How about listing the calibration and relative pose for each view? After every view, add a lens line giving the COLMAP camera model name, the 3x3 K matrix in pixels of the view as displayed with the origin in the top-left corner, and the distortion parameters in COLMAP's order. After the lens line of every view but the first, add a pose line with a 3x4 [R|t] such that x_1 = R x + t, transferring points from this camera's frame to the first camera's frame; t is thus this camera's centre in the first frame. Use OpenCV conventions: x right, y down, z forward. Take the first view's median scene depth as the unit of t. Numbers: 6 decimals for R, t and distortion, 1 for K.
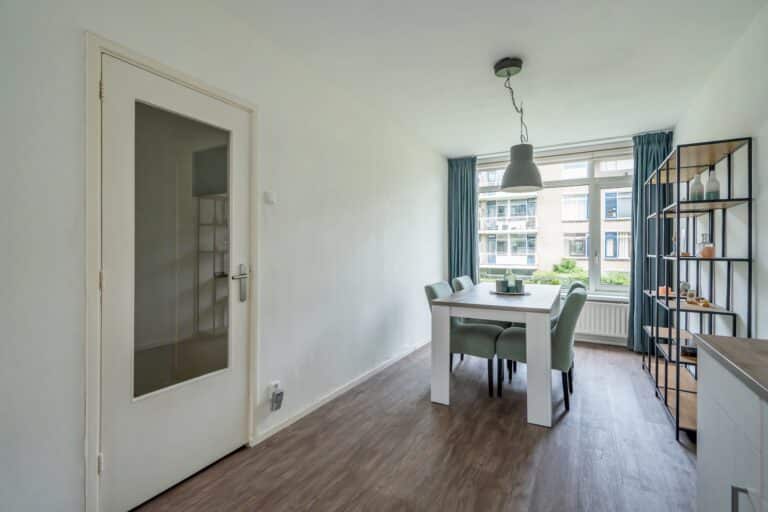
lens RADIAL K [[354.0, 0, 385.1], [0, 354.0, 248.0], [0, 0, 1]] dist [-0.012481, 0.000061]
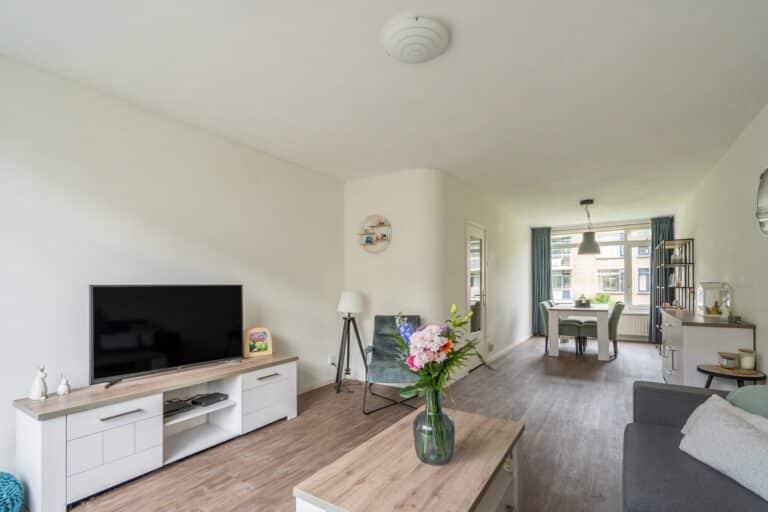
lens RADIAL K [[357.2, 0, 383.5], [0, 357.2, 282.1], [0, 0, 1]] dist [-0.000370, -0.000100]
pose [[0.997888, -0.007395, -0.064533, -0.477825], [0.006911, 0.999946, -0.007727, -0.001743], [0.064586, 0.007265, 0.997886, -0.807771]]
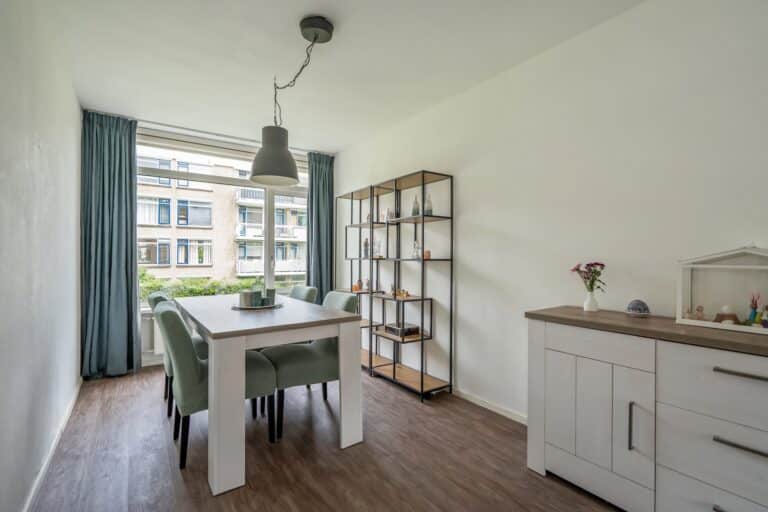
lens RADIAL K [[350.4, 0, 384.0], [0, 350.4, 256.0], [0, 0, 1]] dist [-0.001098, 0.000094]
pose [[0.416533, -0.002941, 0.909116, -0.198376], [0.001078, 0.999996, 0.002742, 0.007634], [-0.909120, -0.000162, 0.416534, 0.312135]]
